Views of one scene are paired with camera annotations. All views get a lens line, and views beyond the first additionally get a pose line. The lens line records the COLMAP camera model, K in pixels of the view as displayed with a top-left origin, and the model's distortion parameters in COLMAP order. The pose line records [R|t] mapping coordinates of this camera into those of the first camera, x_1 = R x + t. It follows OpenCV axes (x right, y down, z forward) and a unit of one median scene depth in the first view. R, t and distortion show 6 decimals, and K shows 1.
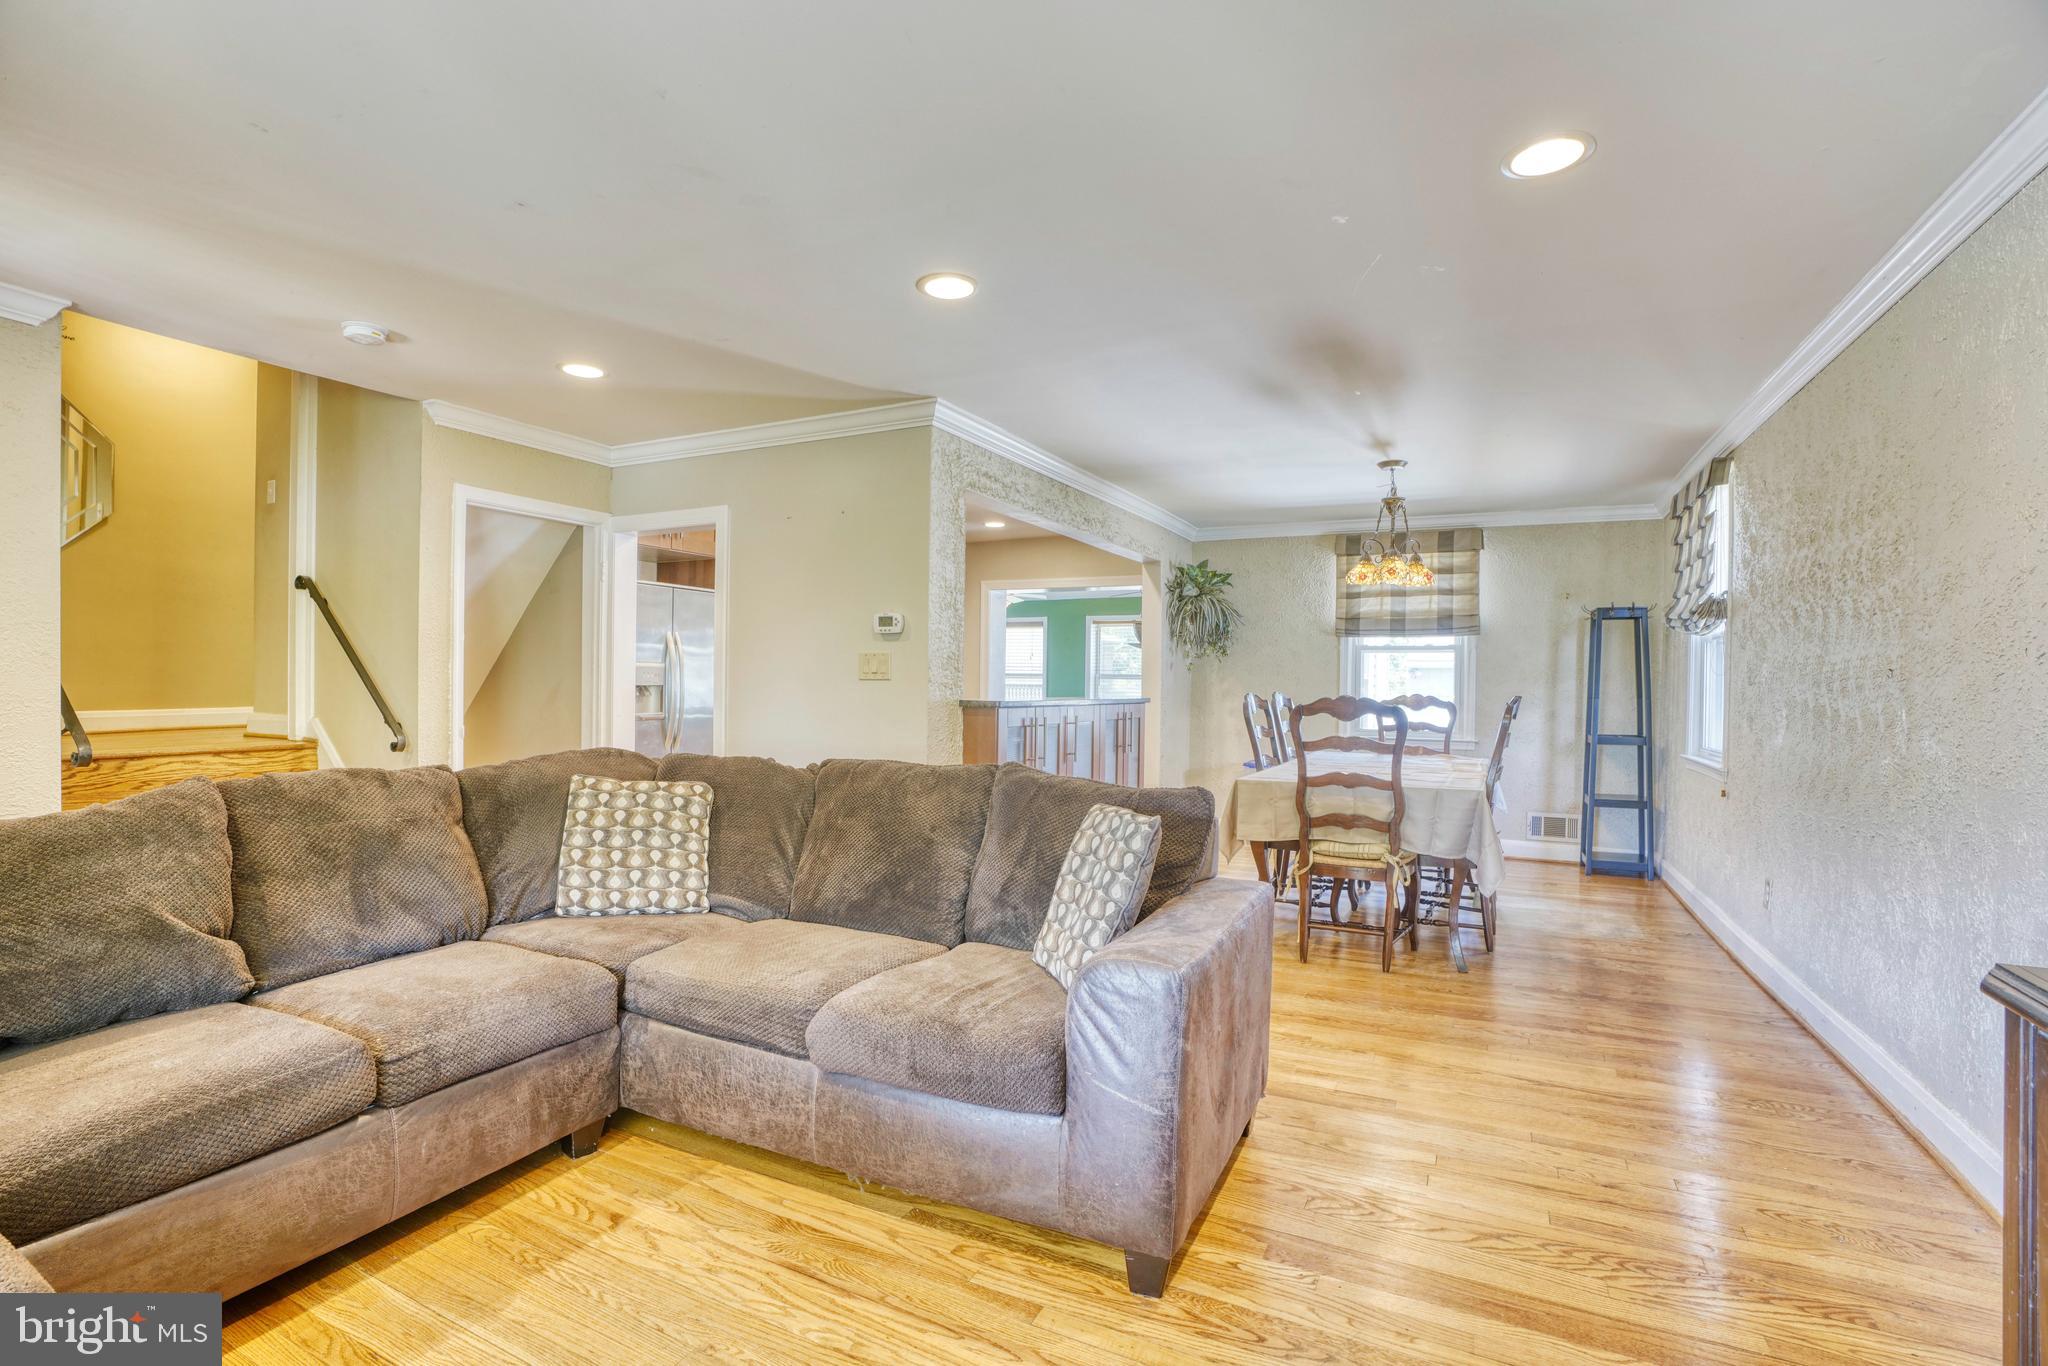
lens RADIAL K [[942.4, 0, 1009.3], [0, 942.4, 690.1], [0, 0, 1]] dist [-0.074519, 0.029327]
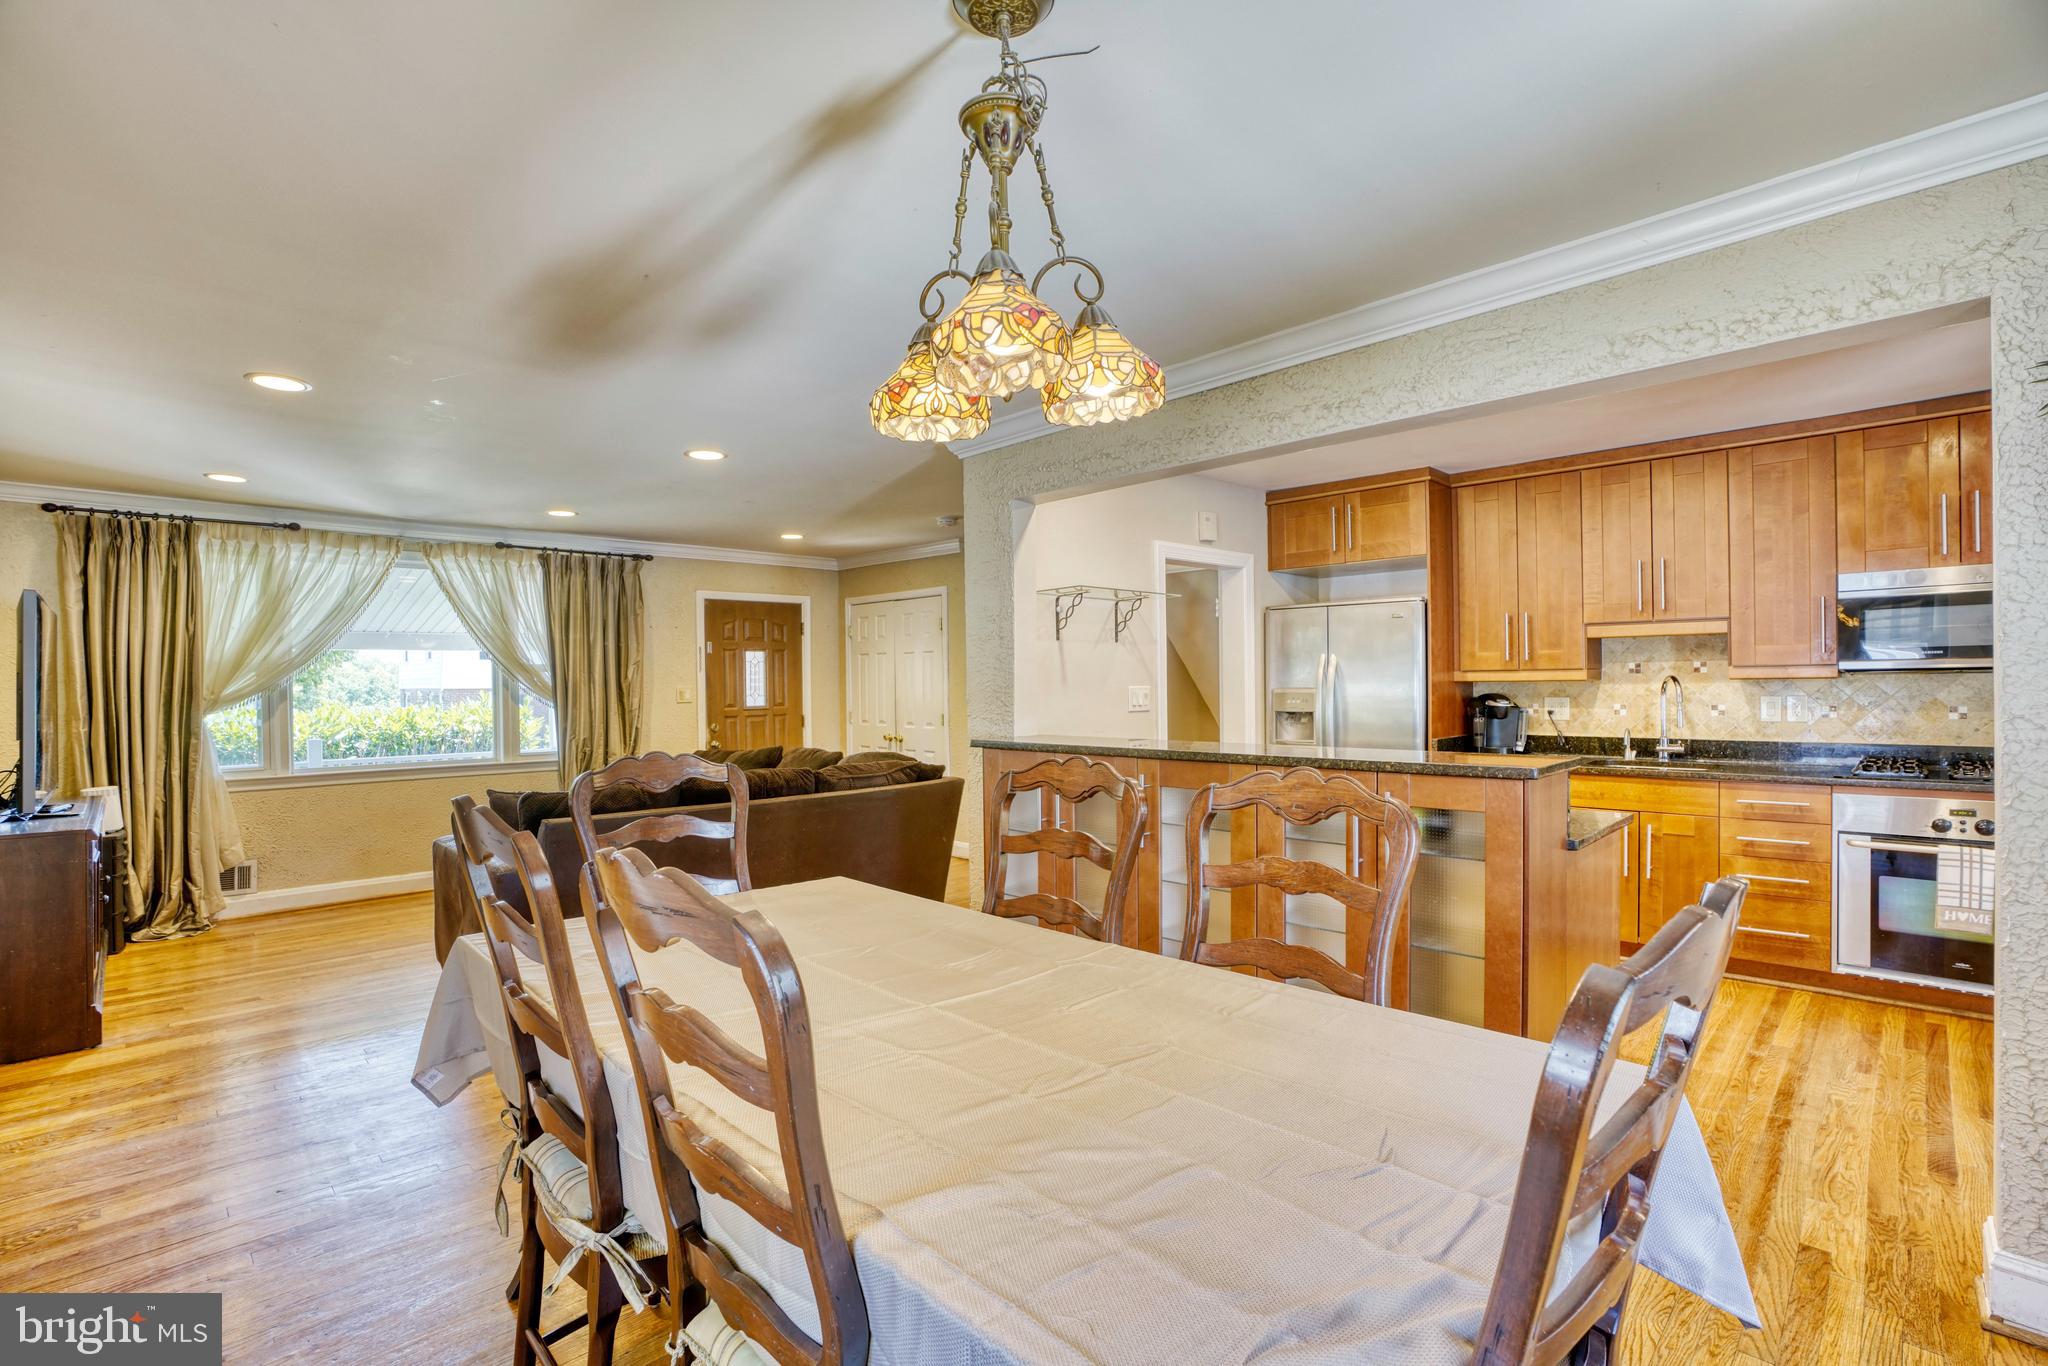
lens RADIAL K [[941.4, 0, 1006.3], [0, 941.4, 690.6], [0, 0, 1]] dist [-0.065681, 0.023618]
pose [[-0.309839, -0.001977, -0.950787, 0.560532], [0.000241, 0.999998, -0.002158, -0.022338], [0.950789, -0.000898, -0.309838, 0.892100]]
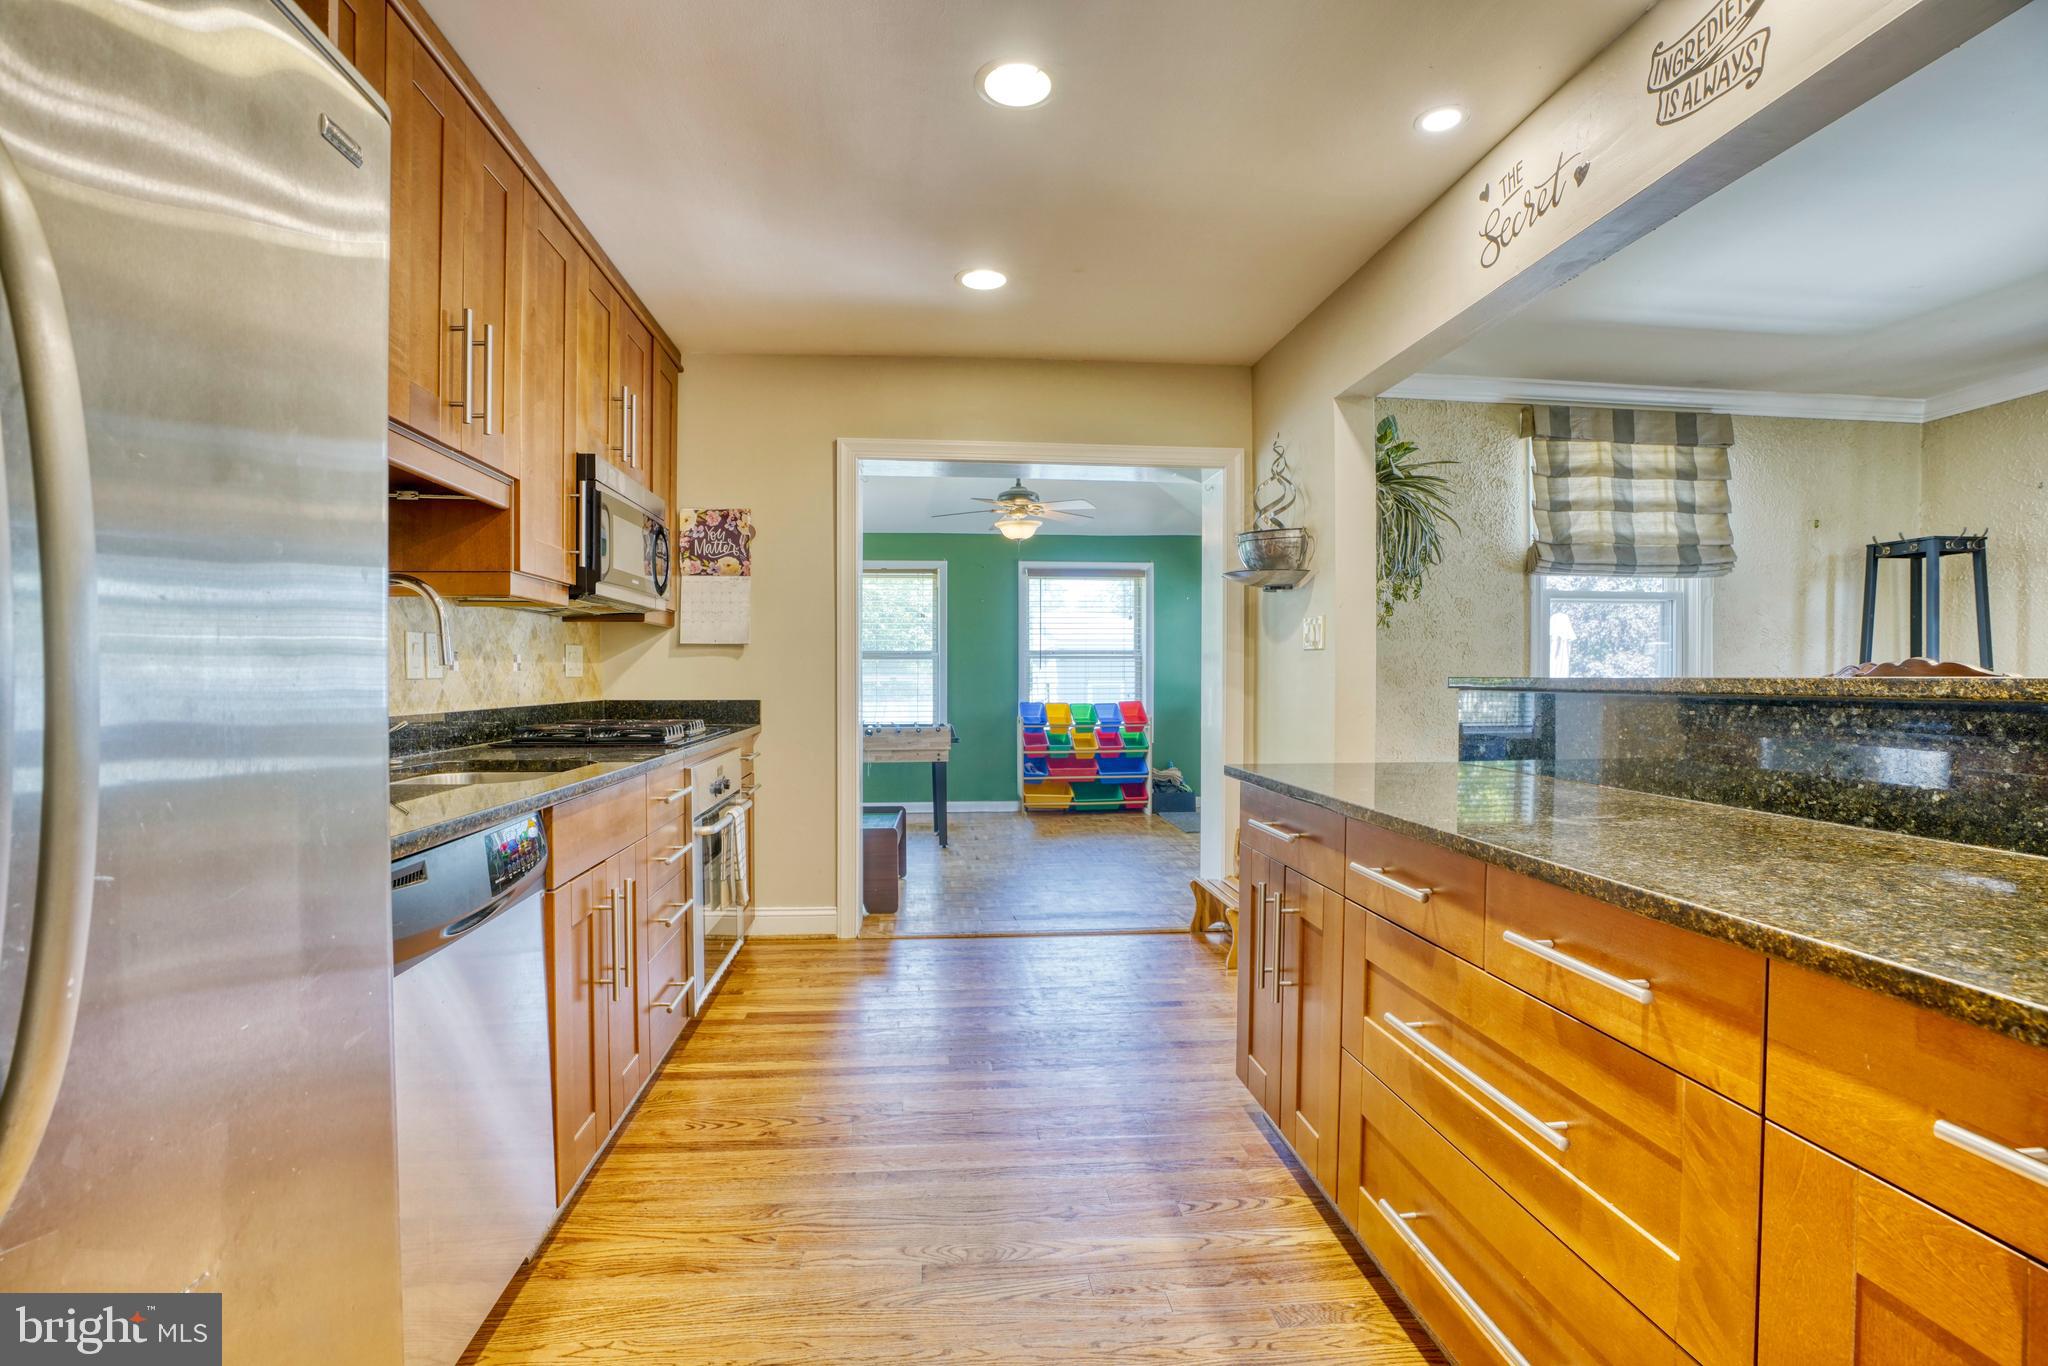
lens RADIAL K [[941.4, 0, 1006.3], [0, 941.4, 690.6], [0, 0, 1]] dist [-0.065681, 0.023618]
pose [[0.842429, -0.022008, 0.538358, -0.288019], [0.016320, 0.999749, 0.015332, 0.003535], [-0.538561, -0.004130, 0.842577, 0.774724]]
